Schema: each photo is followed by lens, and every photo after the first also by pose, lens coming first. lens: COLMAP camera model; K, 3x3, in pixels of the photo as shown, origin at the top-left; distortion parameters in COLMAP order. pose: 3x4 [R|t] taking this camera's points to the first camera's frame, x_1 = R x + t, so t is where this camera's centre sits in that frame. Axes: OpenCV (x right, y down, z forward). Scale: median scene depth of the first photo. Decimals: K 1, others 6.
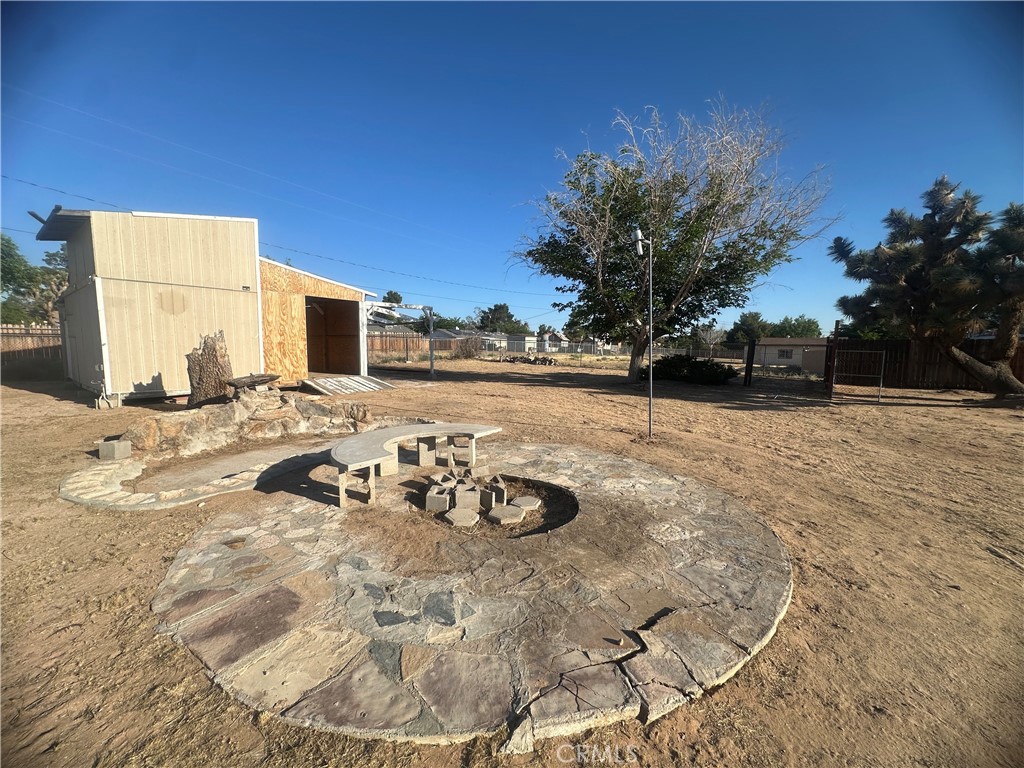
lens RADIAL K [[410.2, 0, 511.7], [0, 410.2, 385.2], [0, 0, 1]] dist [-0.005551, 0.001207]
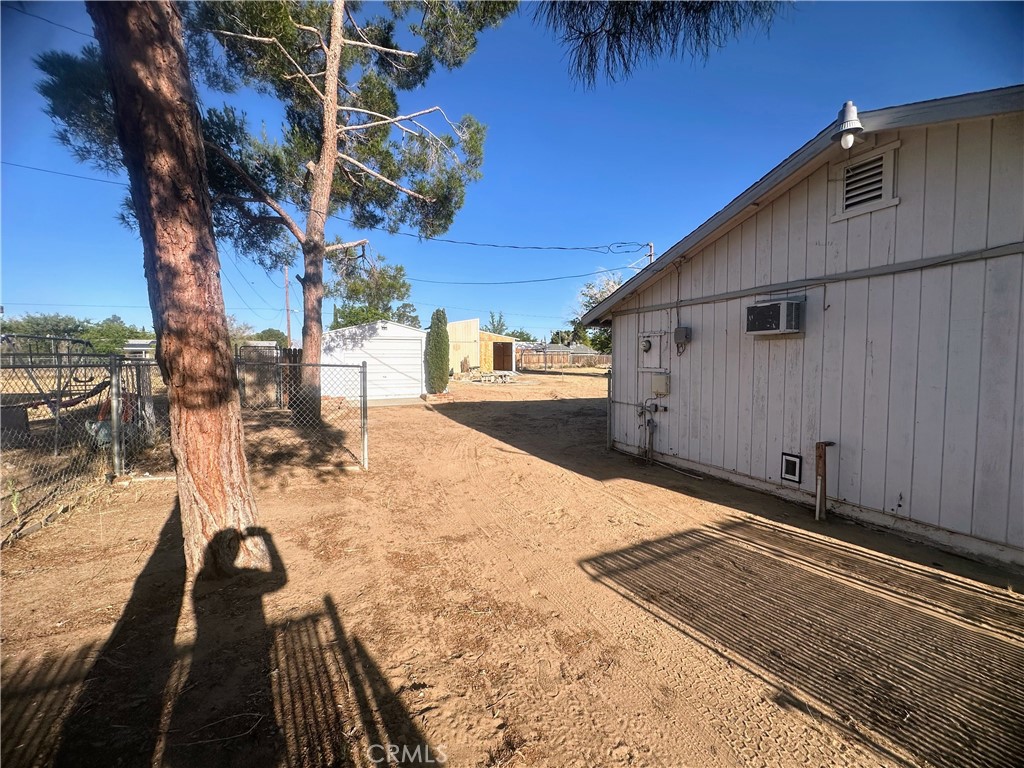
lens RADIAL K [[410.2, 0, 515.0], [0, 410.2, 380.8], [0, 0, 1]] dist [-0.005551, 0.001207]
pose [[0.878016, 0.011644, -0.478490, 1.005063], [-0.035066, 0.998582, -0.040045, 0.160049], [0.477346, 0.051939, 0.877179, -1.423226]]
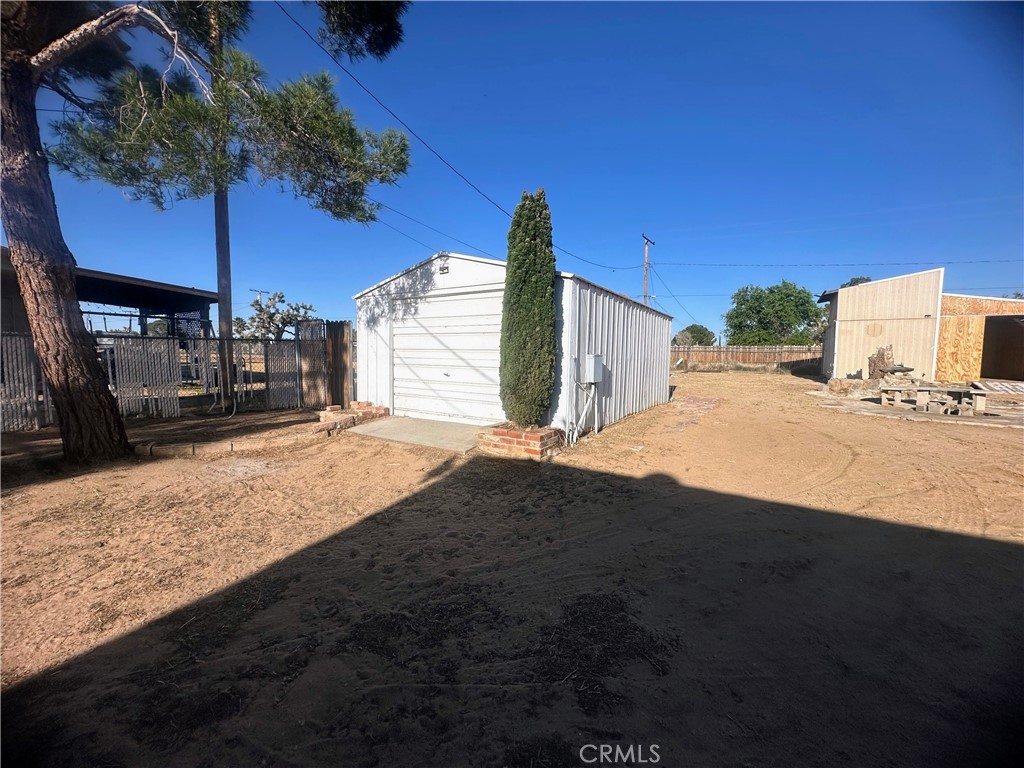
lens RADIAL K [[410.2, 0, 510.9], [0, 410.2, 381.6], [0, 0, 1]] dist [-0.005551, 0.001207]
pose [[0.069327, 0.055685, -0.996039, 0.678934], [-0.110839, 0.992689, 0.047784, 0.088771], [0.991417, 0.107088, 0.074992, -0.542765]]
